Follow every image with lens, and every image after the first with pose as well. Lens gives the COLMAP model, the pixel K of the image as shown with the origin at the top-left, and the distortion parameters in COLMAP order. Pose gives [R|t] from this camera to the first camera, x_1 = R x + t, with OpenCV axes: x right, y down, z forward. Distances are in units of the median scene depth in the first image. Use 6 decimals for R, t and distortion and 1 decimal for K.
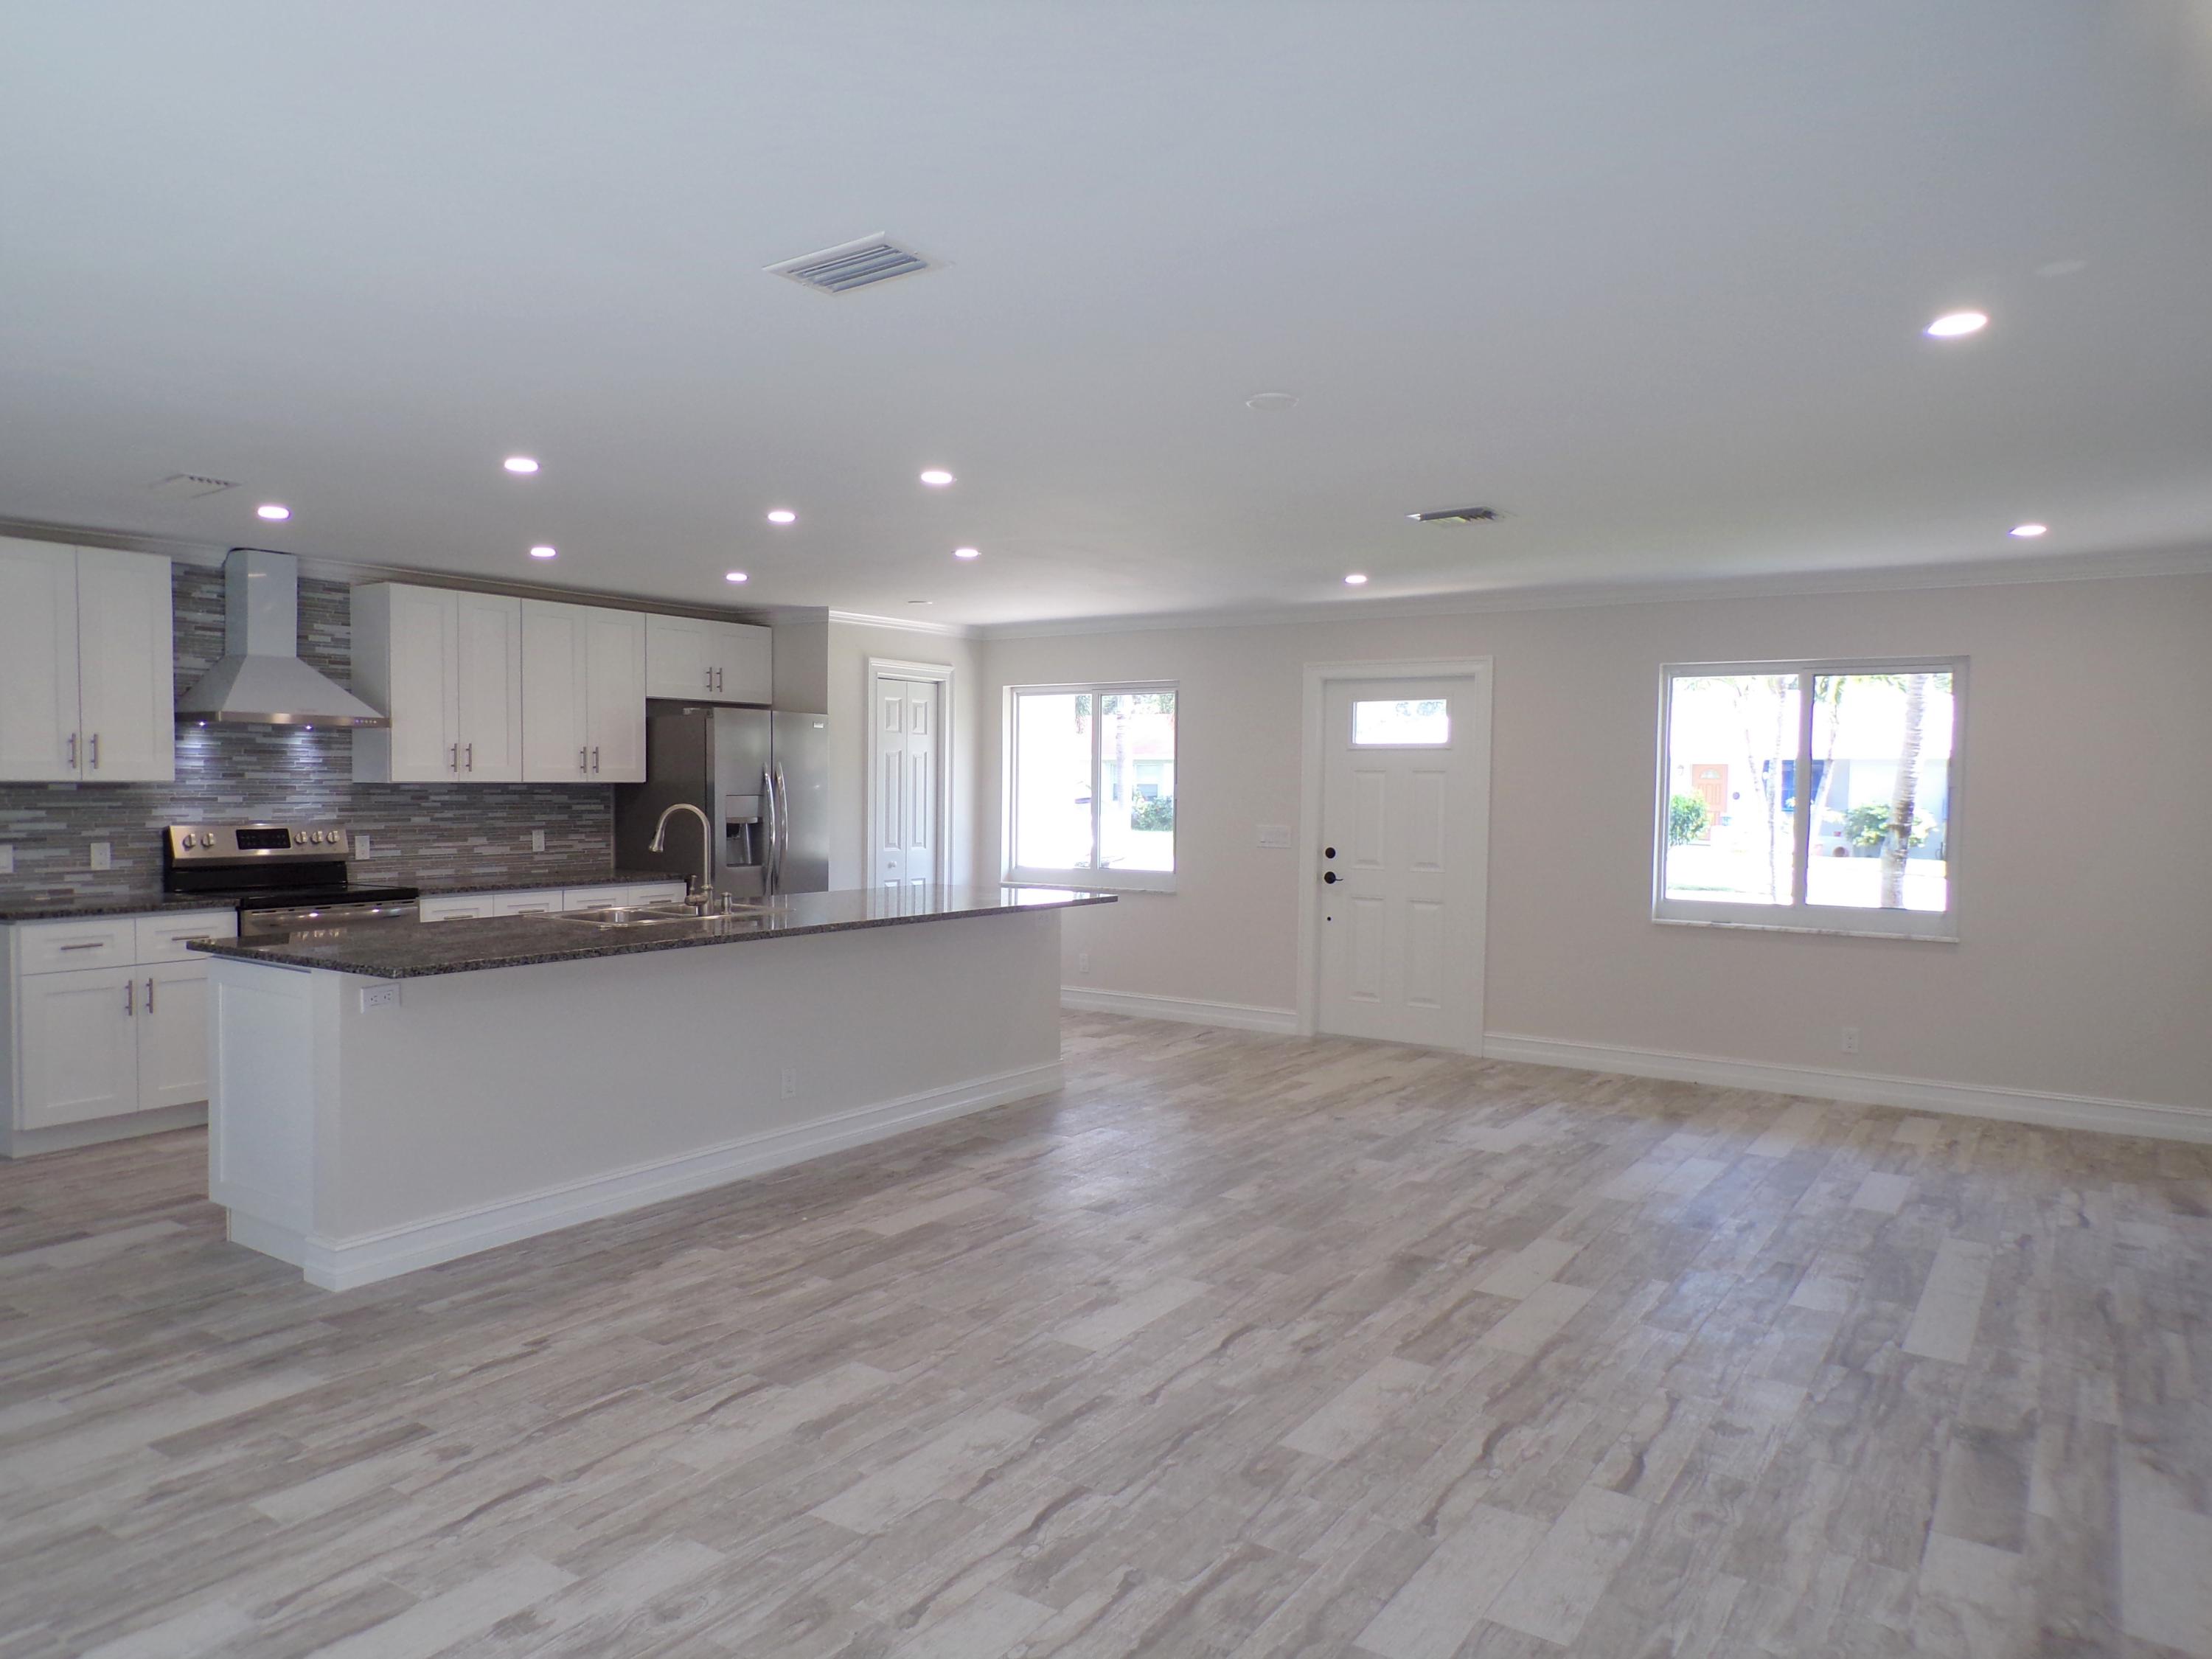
lens RADIAL K [[1500.7, 0, 1093.3], [0, 1500.7, 836.8], [0, 0, 1]] dist [0.005503, 0.000309]
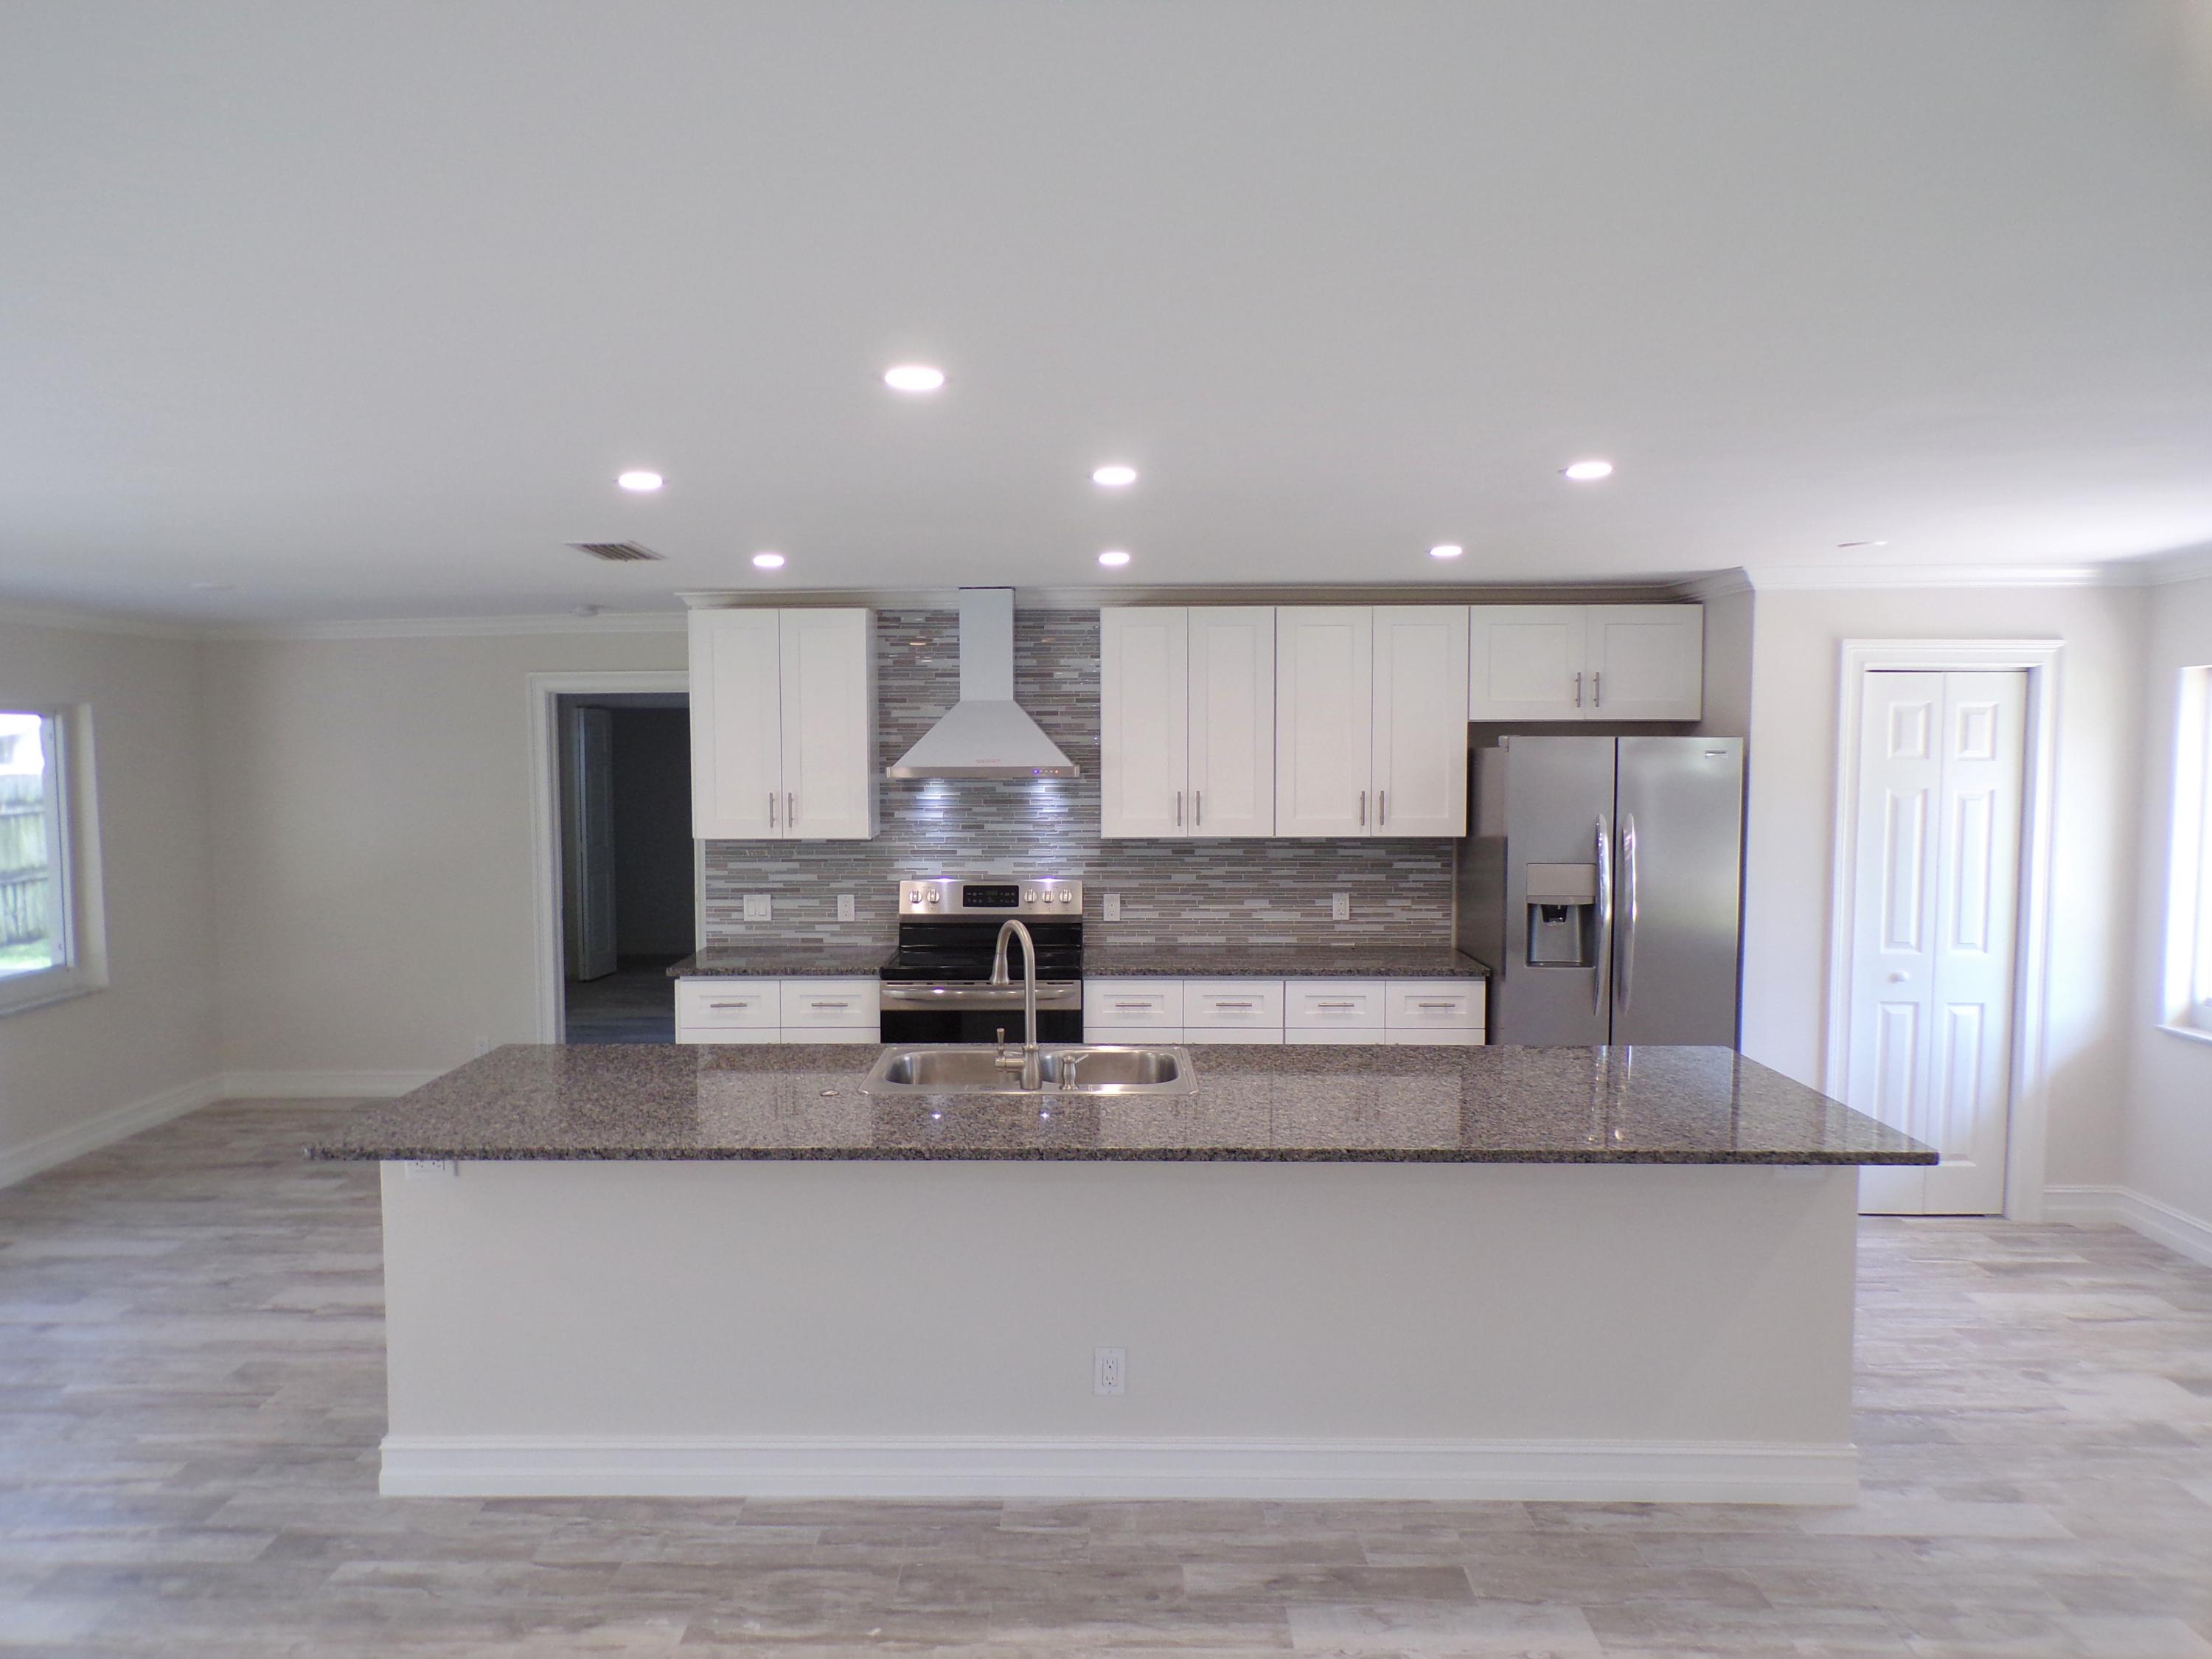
lens RADIAL K [[1500.7, 0, 1096.5], [0, 1500.7, 859.3], [0, 0, 1]] dist [0.005503, 0.000309]
pose [[0.554471, 0.056529, -0.830281, 0.342252], [-0.025150, 0.998373, 0.051177, -0.094028], [0.831823, -0.007494, 0.554991, 0.710251]]
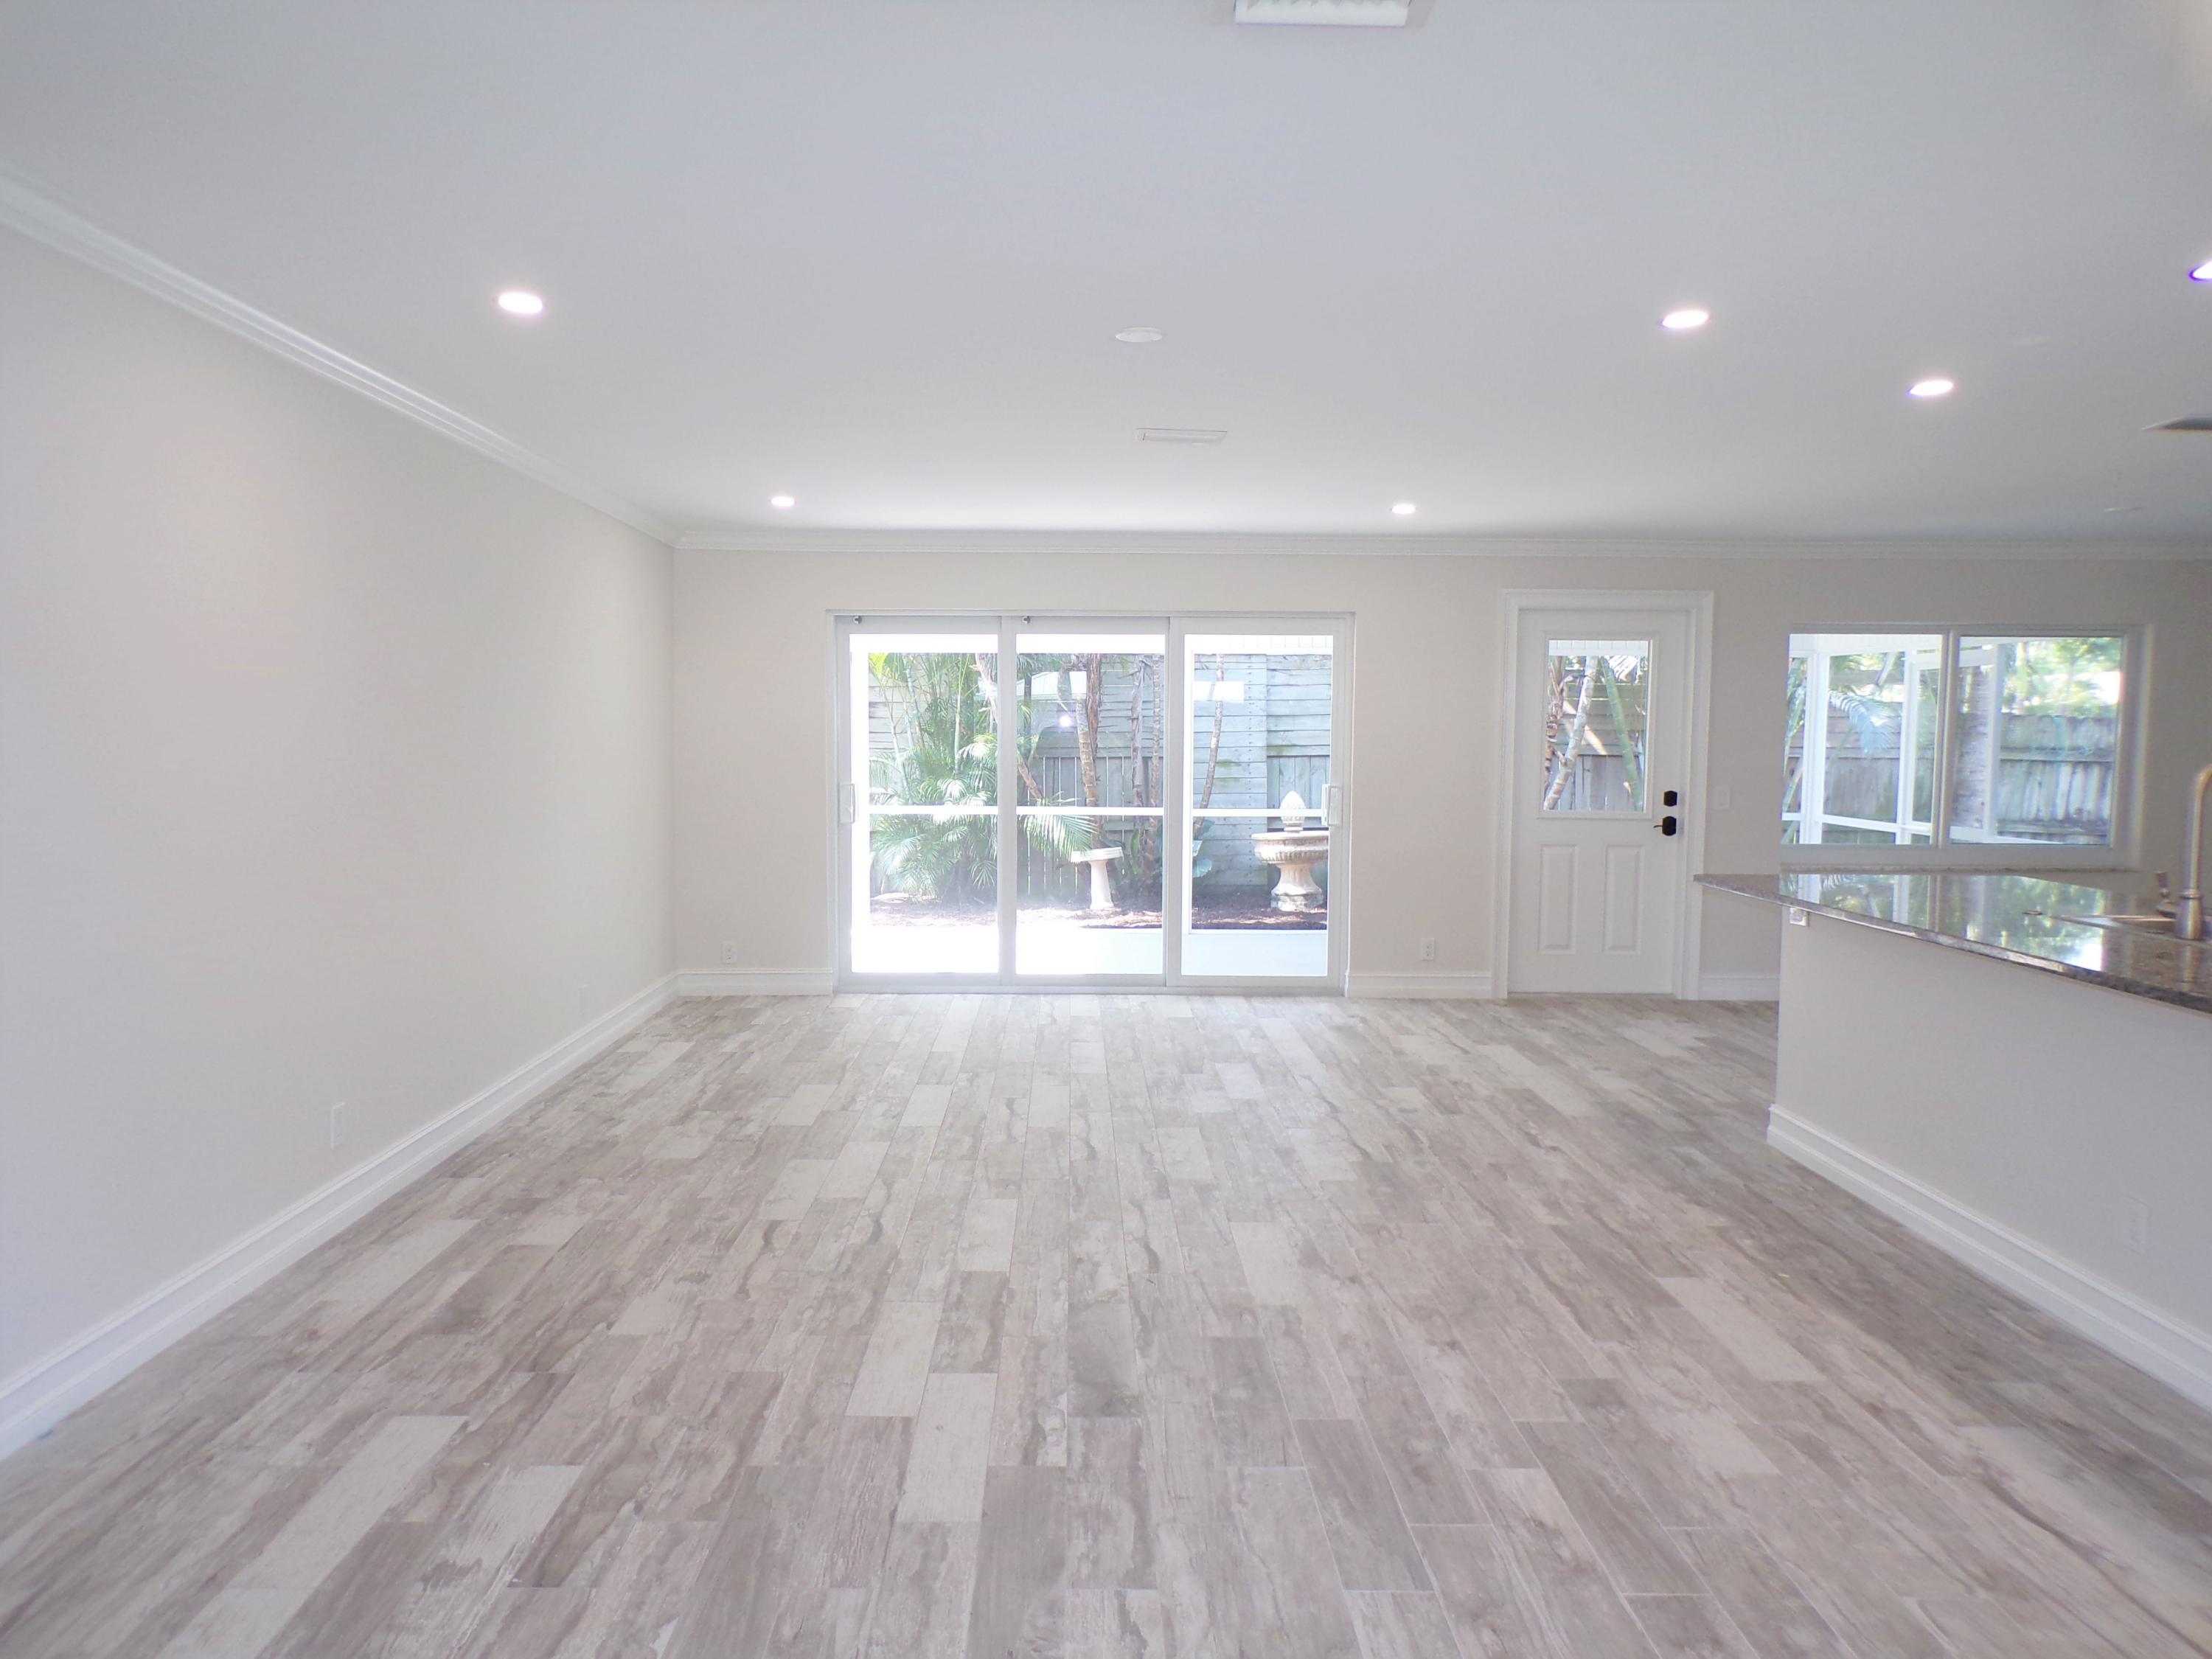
lens RADIAL K [[1500.7, 0, 1080.3], [0, 1500.7, 824.7], [0, 0, 1]] dist [0.005503, 0.000309]
pose [[-0.825993, 0.016043, -0.563452, 0.544410], [-0.041412, 0.995167, 0.089042, -0.038237], [0.562158, 0.096881, -0.821336, 1.375475]]
